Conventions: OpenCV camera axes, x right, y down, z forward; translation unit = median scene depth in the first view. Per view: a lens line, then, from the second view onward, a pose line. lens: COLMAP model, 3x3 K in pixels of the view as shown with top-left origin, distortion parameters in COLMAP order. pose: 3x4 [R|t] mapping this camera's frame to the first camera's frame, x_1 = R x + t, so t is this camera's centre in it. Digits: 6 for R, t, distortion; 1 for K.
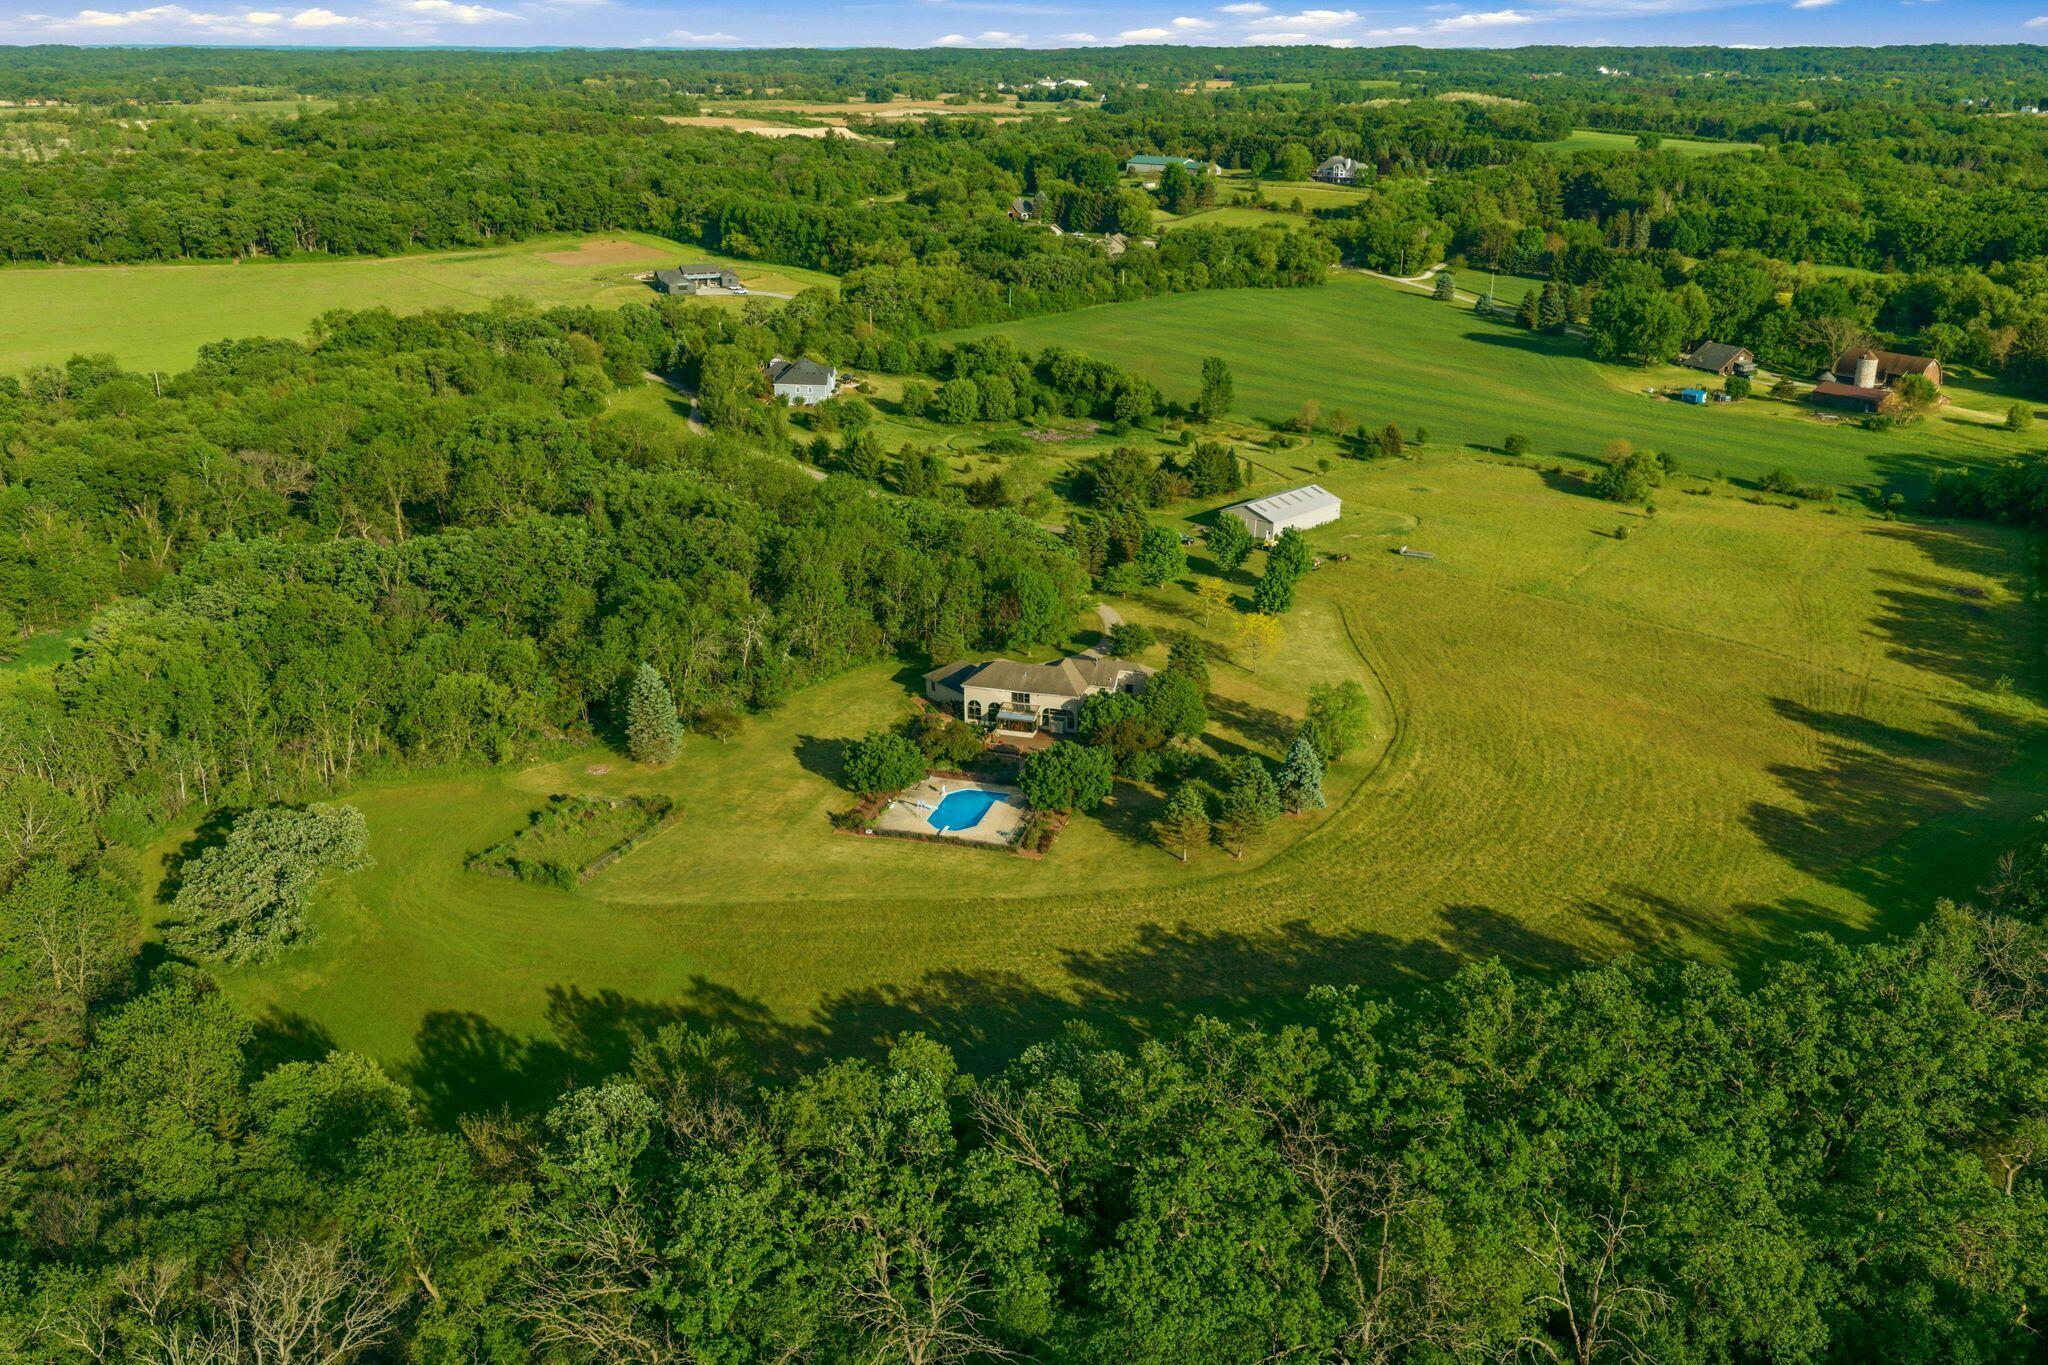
lens RADIAL K [[1728.4, 0, 1024.0], [0, 1728.4, 682.5], [0, 0, 1]] dist [0.001727, -0.015468]
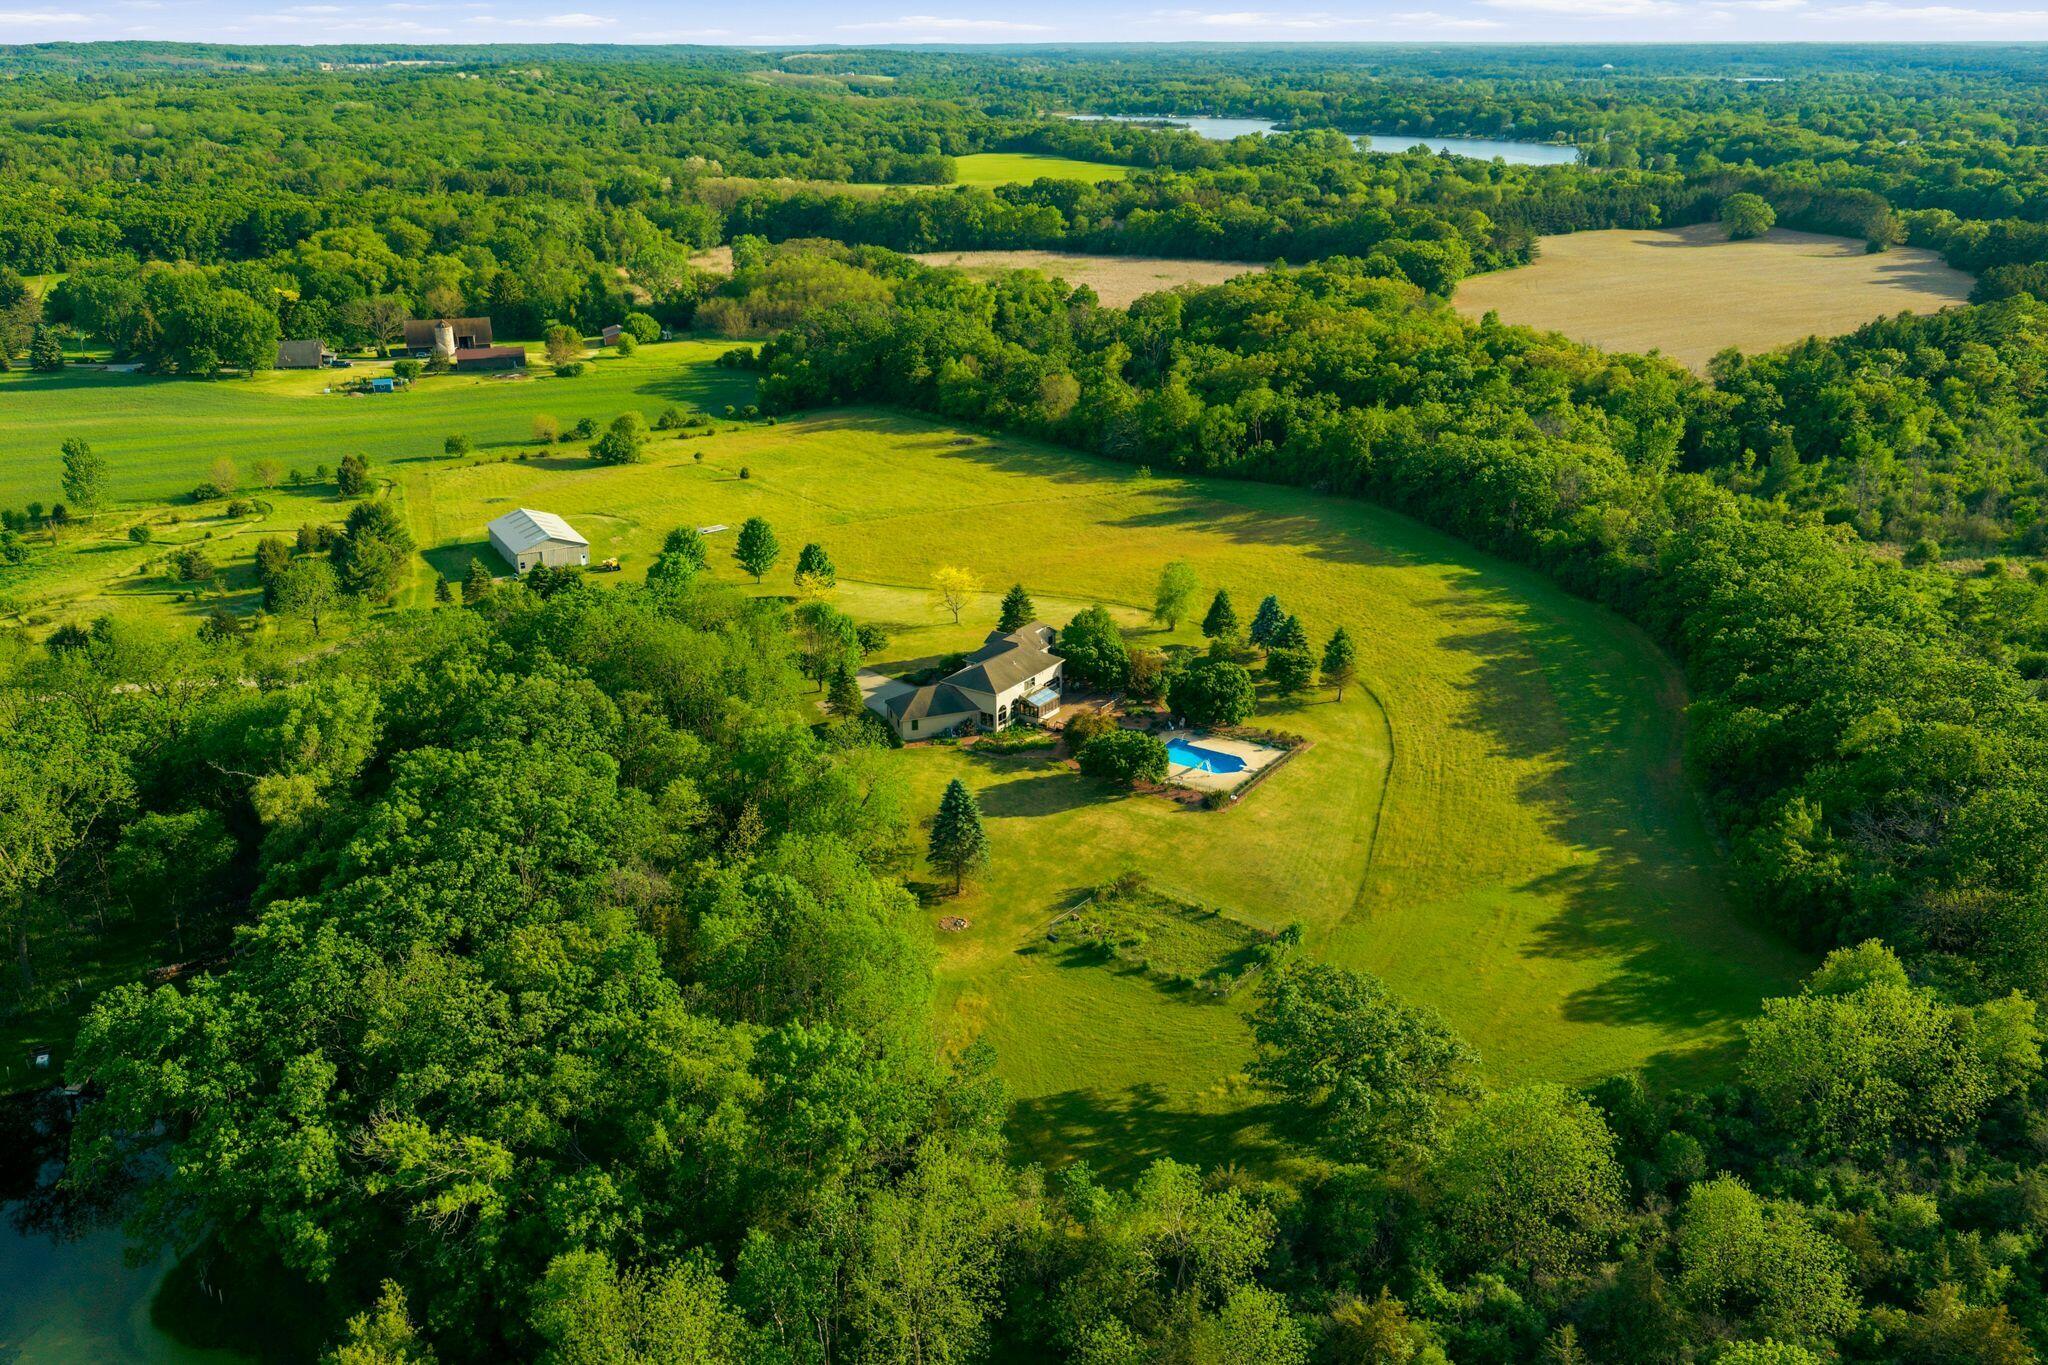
lens RADIAL K [[1715.2, 0, 1008.7], [0, 1715.2, 689.9], [0, 0, 1]] dist [0.008440, -0.013627]
pose [[0.310378, -0.338614, 0.888260, -0.519120], [0.333676, 0.913759, 0.231741, -0.129564], [-0.890127, 0.224464, 0.396598, 0.357177]]
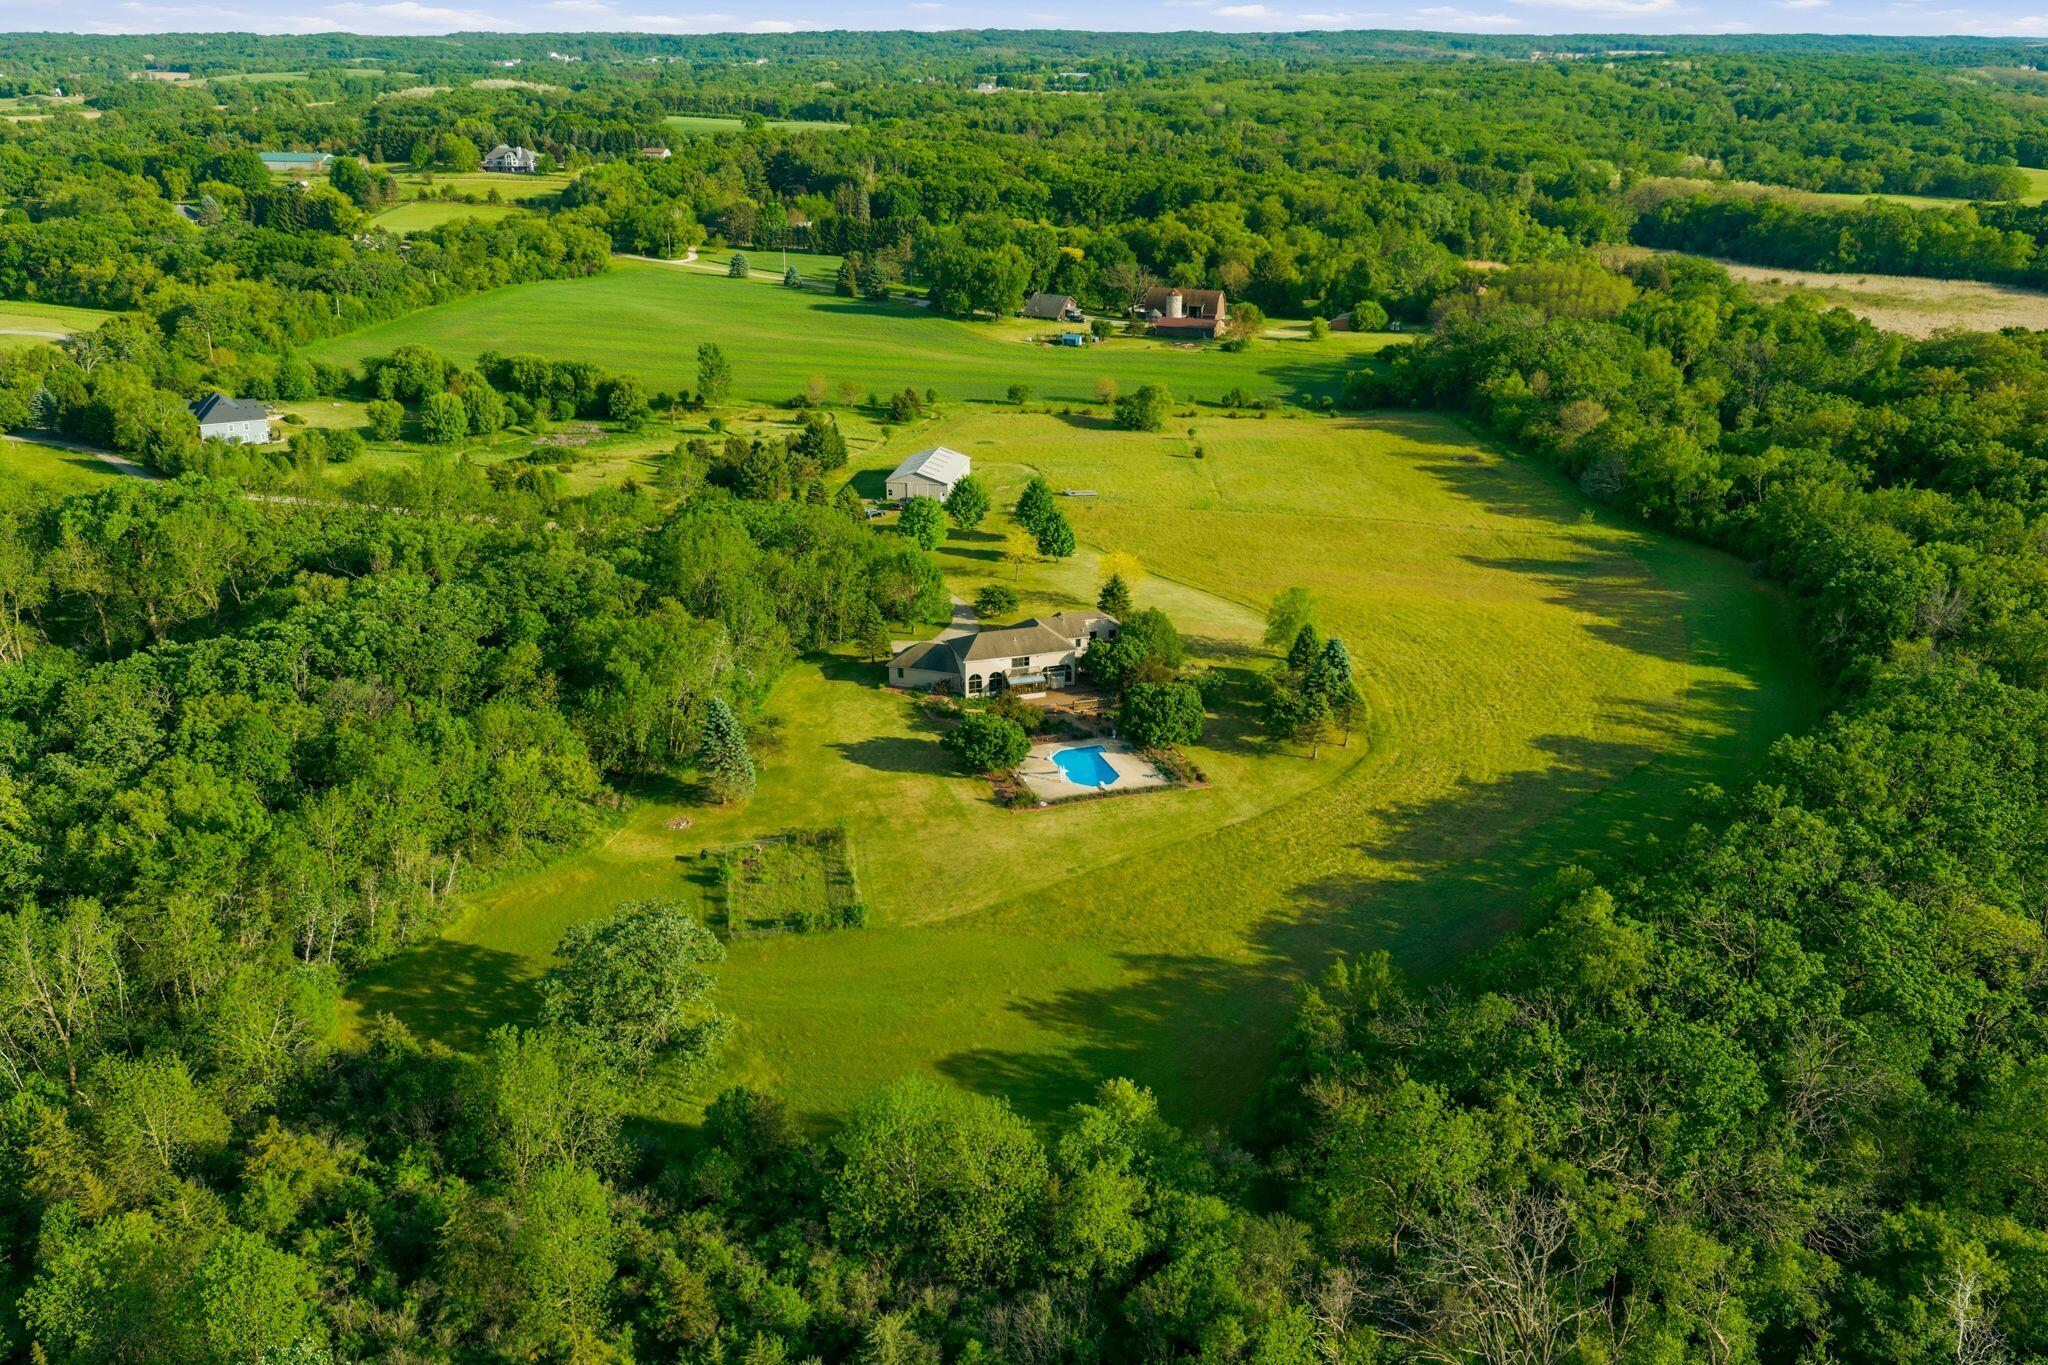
lens RADIAL K [[1715.2, 0, 1008.7], [0, 1715.2, 689.9], [0, 0, 1]] dist [0.008440, -0.013627]
pose [[0.834597, -0.197681, 0.514169, -0.312052], [0.191377, 0.979304, 0.065868, -0.025305], [-0.516549, 0.043427, 0.855156, 0.074566]]
